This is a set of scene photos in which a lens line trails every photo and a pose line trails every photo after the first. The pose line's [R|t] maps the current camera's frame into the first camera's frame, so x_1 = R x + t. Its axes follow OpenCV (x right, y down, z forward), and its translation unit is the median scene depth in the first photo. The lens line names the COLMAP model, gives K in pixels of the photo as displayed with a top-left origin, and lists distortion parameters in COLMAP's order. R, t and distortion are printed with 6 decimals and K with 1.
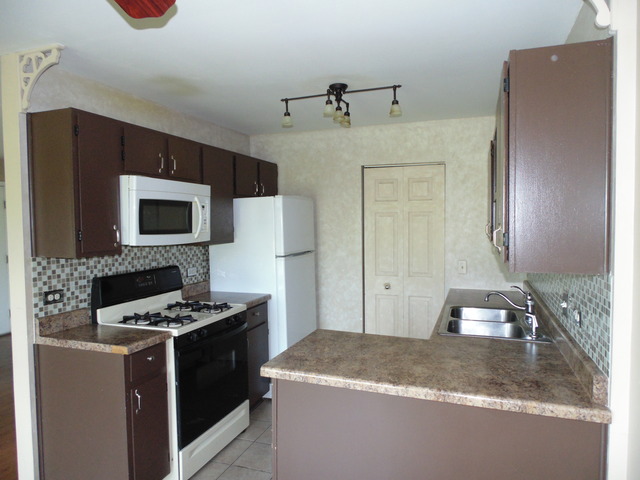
lens RADIAL K [[428.5, 0, 324.4], [0, 428.5, 238.4], [0, 0, 1]] dist [-0.005448, -0.001913]
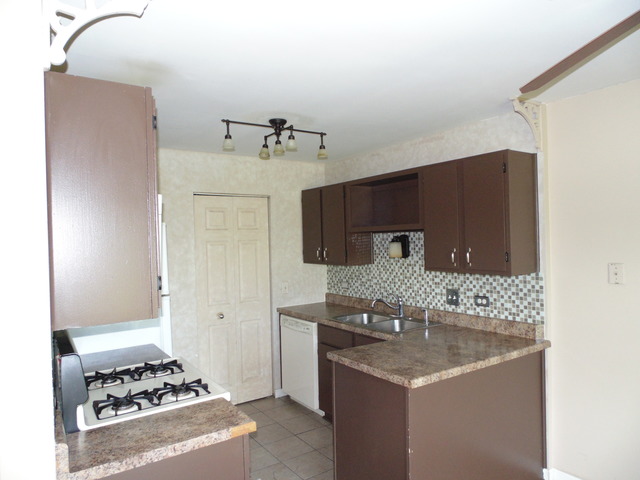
lens RADIAL K [[428.5, 0, 324.0], [0, 428.5, 240.3], [0, 0, 1]] dist [-0.005448, -0.001913]
pose [[0.583727, -0.010288, 0.811885, -0.554422], [0.055003, 0.998124, -0.026897, -0.023708], [-0.810085, 0.060357, 0.583197, 0.236260]]
